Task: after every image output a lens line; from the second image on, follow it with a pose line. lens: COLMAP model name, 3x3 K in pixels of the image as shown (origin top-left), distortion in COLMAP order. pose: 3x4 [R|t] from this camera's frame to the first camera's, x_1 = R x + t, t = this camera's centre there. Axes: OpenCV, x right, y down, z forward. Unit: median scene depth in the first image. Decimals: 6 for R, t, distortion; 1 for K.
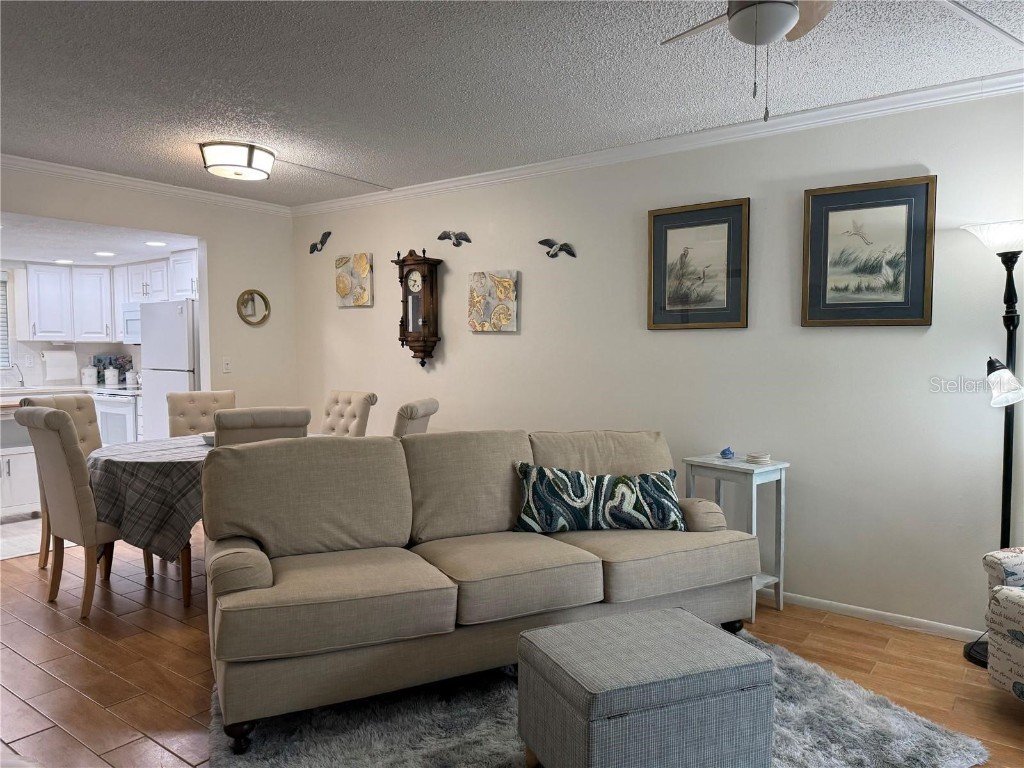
lens RADIAL K [[711.9, 0, 516.5], [0, 711.9, 386.6], [0, 0, 1]] dist [0.056114, -0.078771]
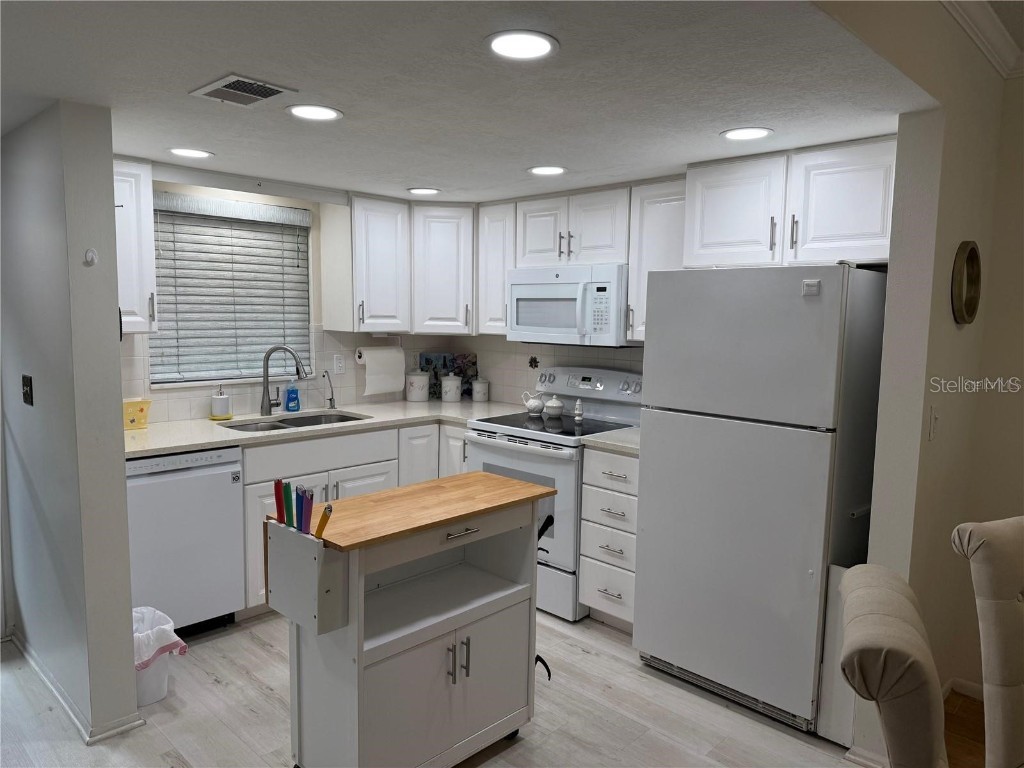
lens RADIAL K [[711.9, 0, 518.3], [0, 711.9, 393.6], [0, 0, 1]] dist [0.056114, -0.078771]
pose [[0.992826, 0.028032, -0.116236, -0.674107], [-0.020991, 0.997895, 0.061366, -0.074586], [0.117712, -0.058486, 0.991324, 0.627000]]
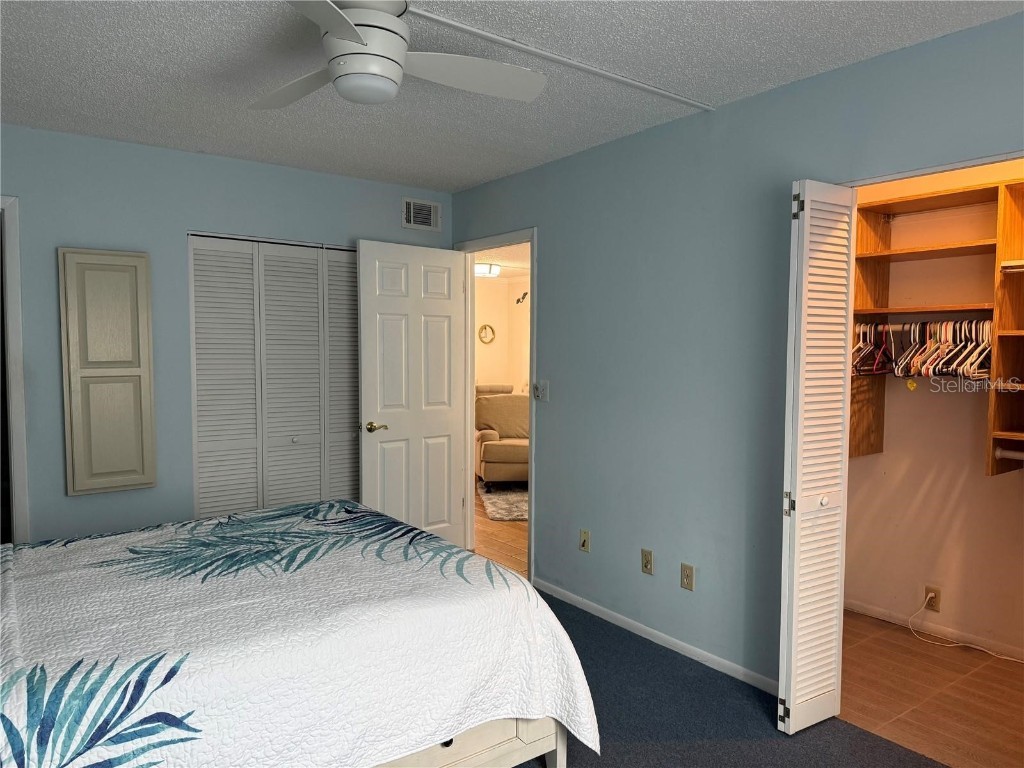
lens RADIAL K [[711.9, 0, 511.3], [0, 711.9, 386.9], [0, 0, 1]] dist [0.056114, -0.078771]
pose [[0.957582, 0.021476, -0.287359, 0.263188], [-0.021306, 0.999766, 0.003717, 0.021327], [0.287372, 0.002563, 0.957816, -0.867192]]
